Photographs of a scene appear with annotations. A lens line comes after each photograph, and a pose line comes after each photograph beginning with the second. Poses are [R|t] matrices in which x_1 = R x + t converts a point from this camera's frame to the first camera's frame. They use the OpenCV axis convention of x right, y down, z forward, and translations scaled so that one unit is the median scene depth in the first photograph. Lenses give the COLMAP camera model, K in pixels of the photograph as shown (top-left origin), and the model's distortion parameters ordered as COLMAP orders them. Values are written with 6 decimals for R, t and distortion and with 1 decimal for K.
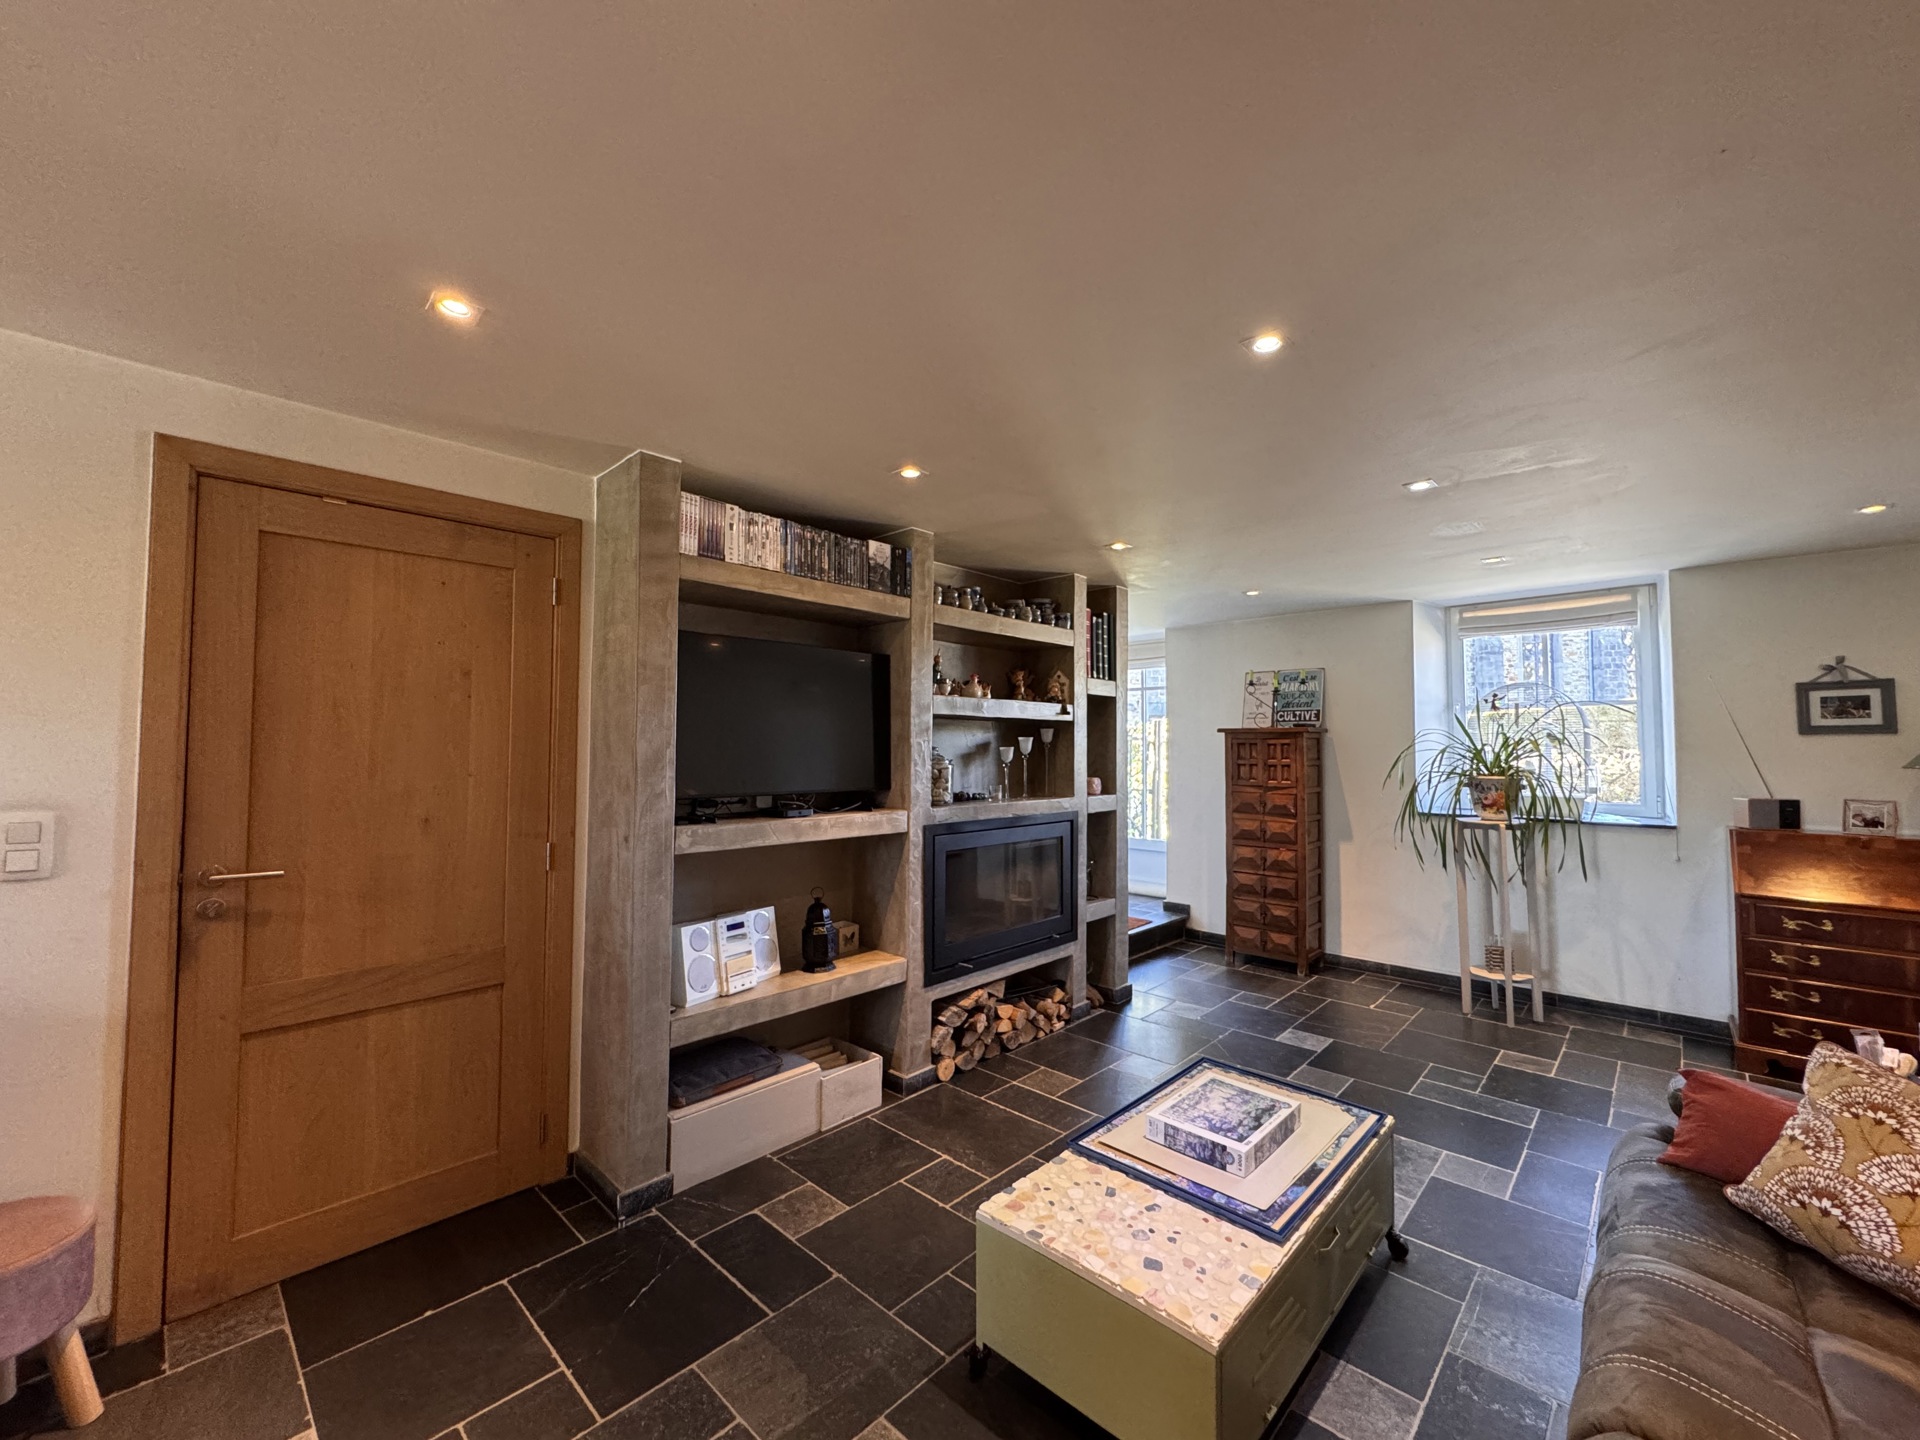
lens RADIAL K [[770.3, 0, 960.7], [0, 770.3, 719.1], [0, 0, 1]] dist [-0.003989, 0.000431]
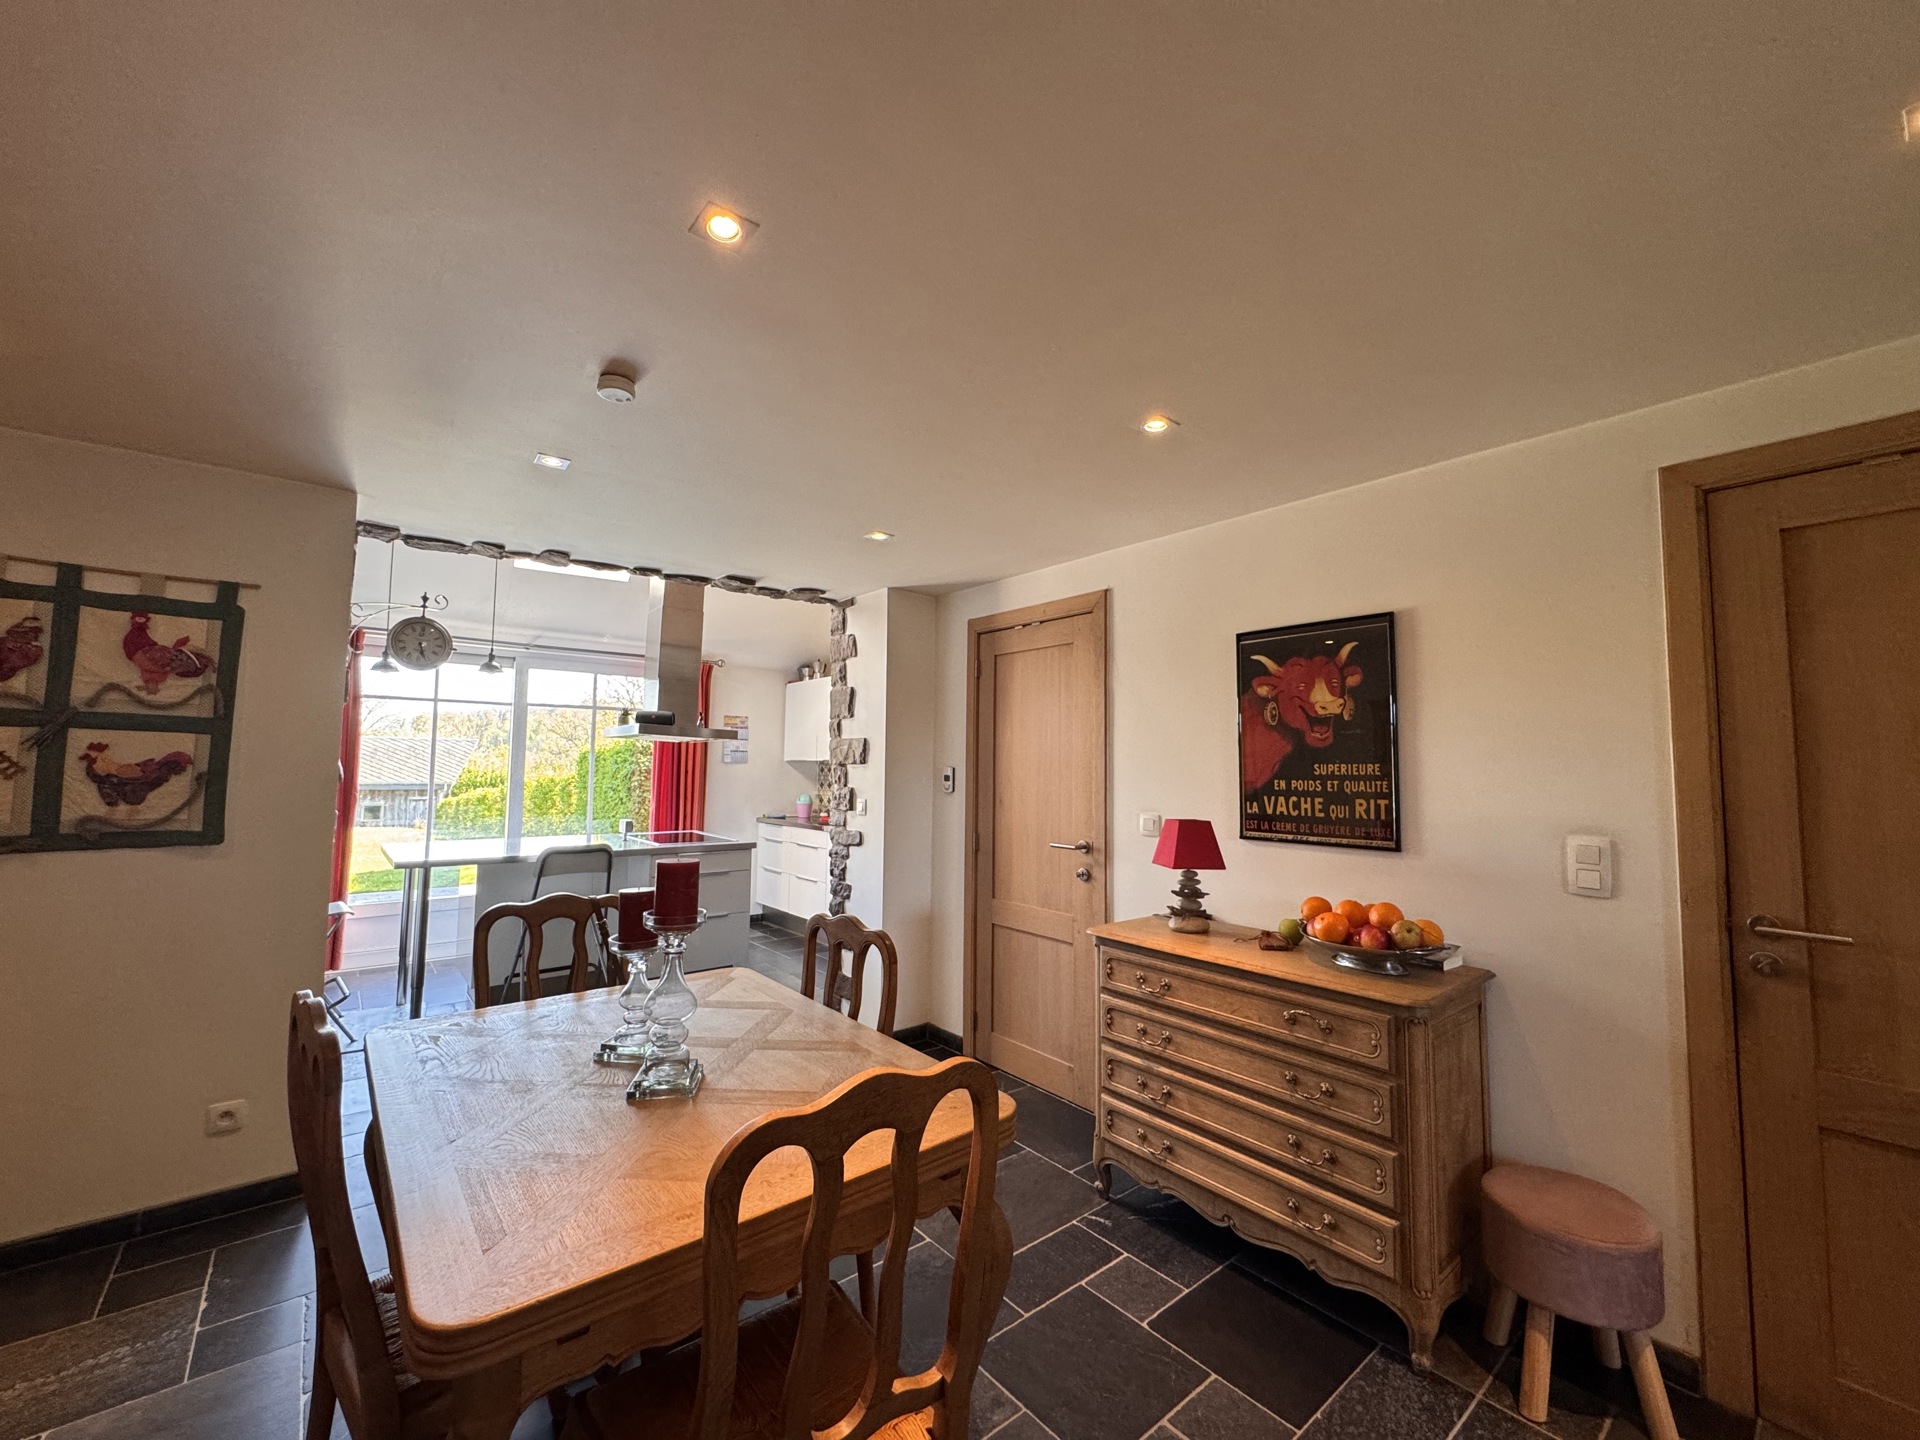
lens RADIAL K [[770.3, 0, 961.2], [0, 770.3, 714.8], [0, 0, 1]] dist [-0.003989, 0.000431]
pose [[-0.128116, -0.074887, -0.988928, 0.043921], [0.025185, 0.996578, -0.078729, 0.006739], [0.991439, -0.034992, -0.125792, 0.197895]]
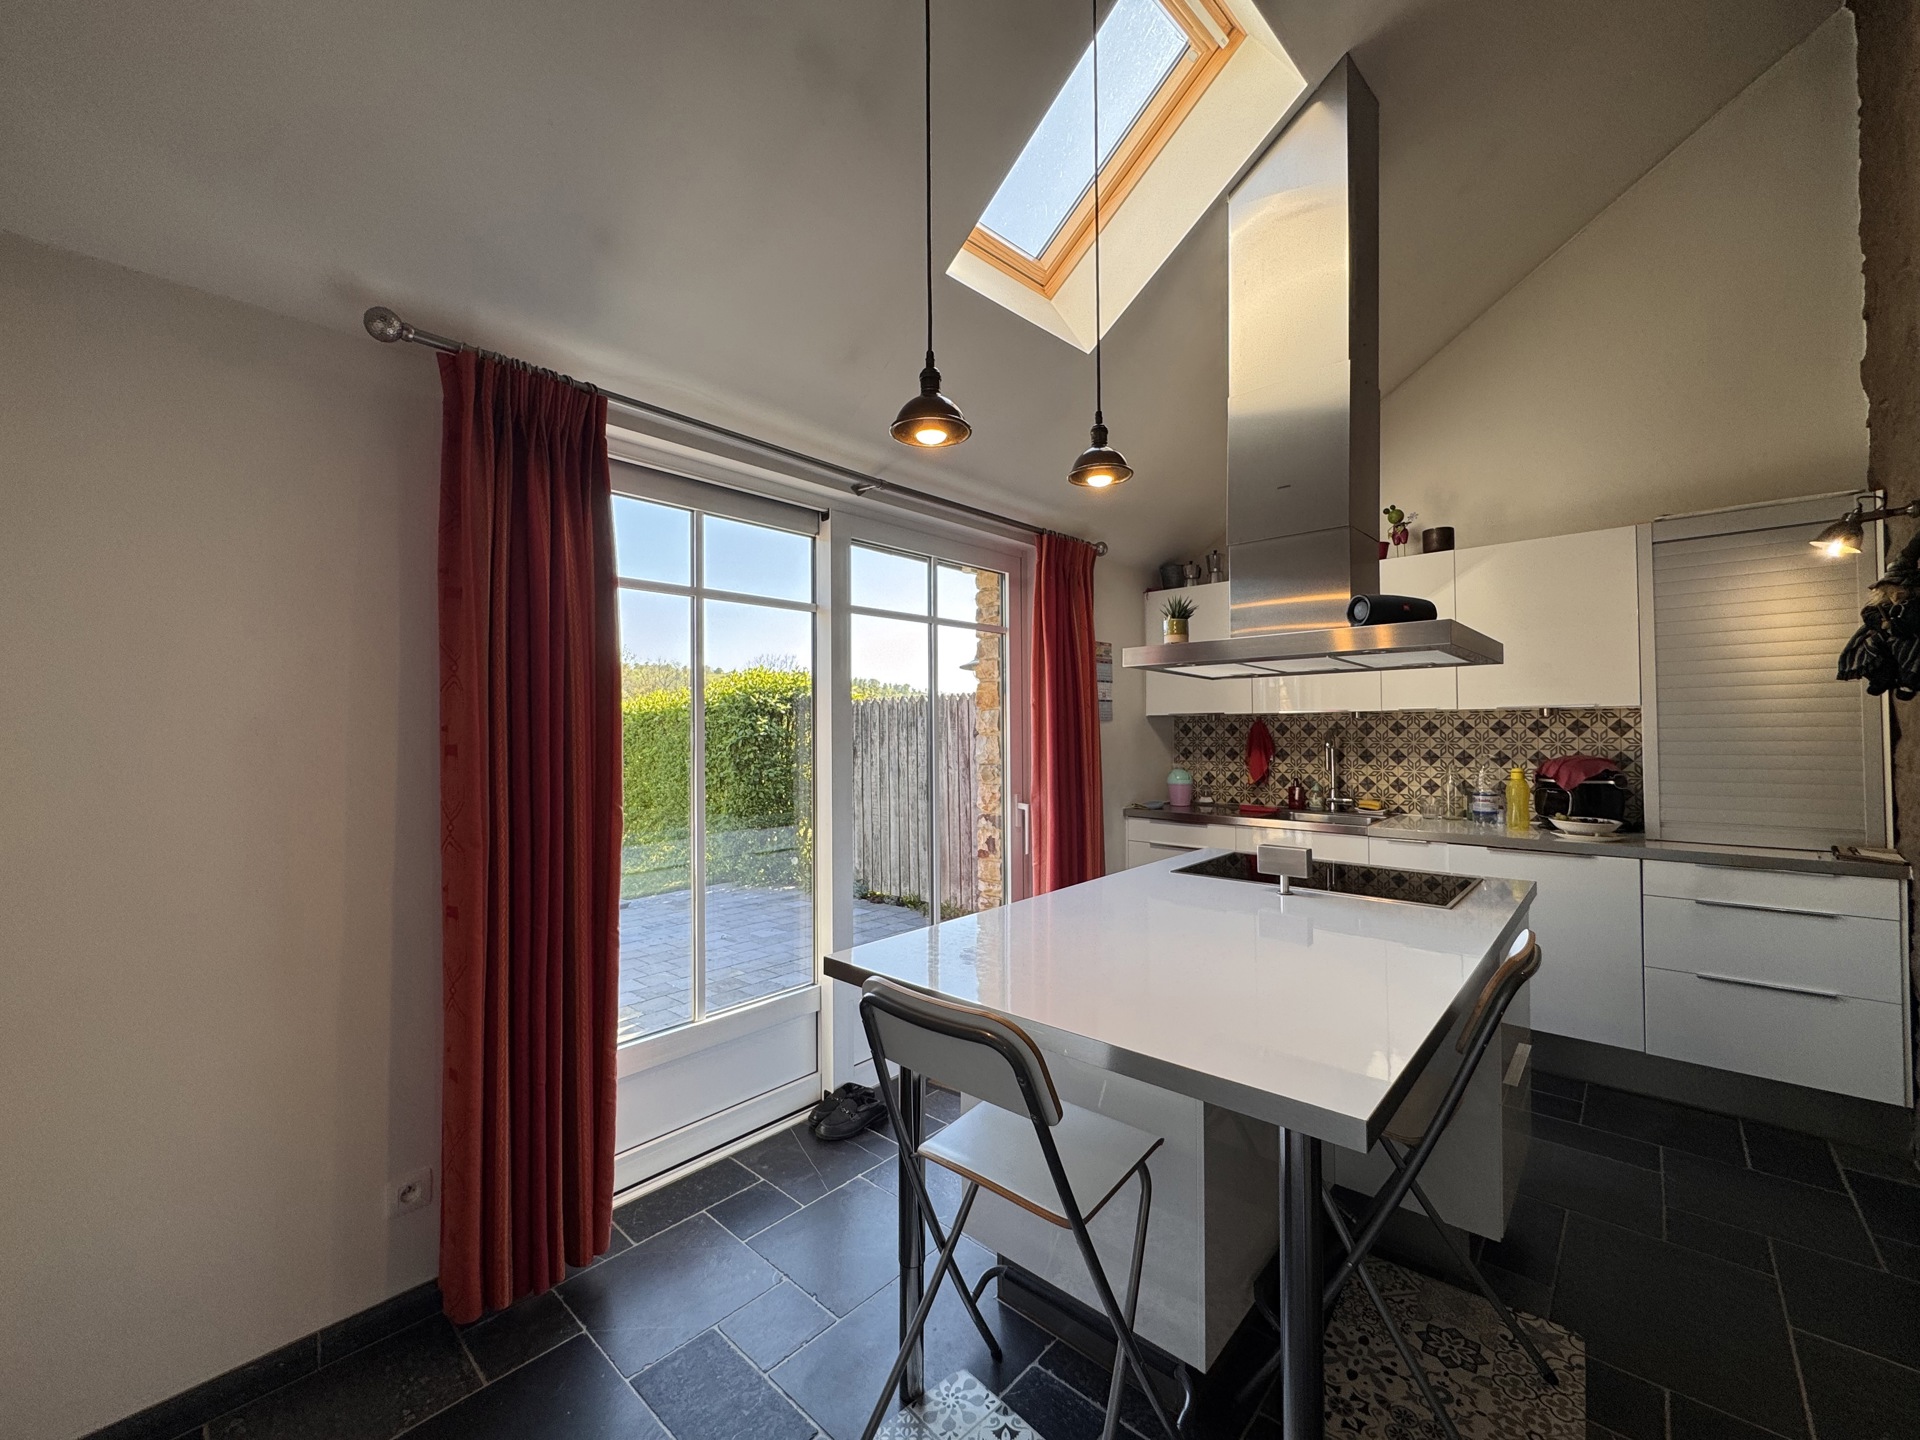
lens RADIAL K [[770.3, 0, 959.0], [0, 770.3, 718.3], [0, 0, 1]] dist [-0.003989, 0.000431]
pose [[0.022378, -0.013205, -0.999662, -1.107298], [0.042773, 0.999010, -0.012239, -0.067742], [0.998834, -0.042485, 0.022921, -1.550088]]
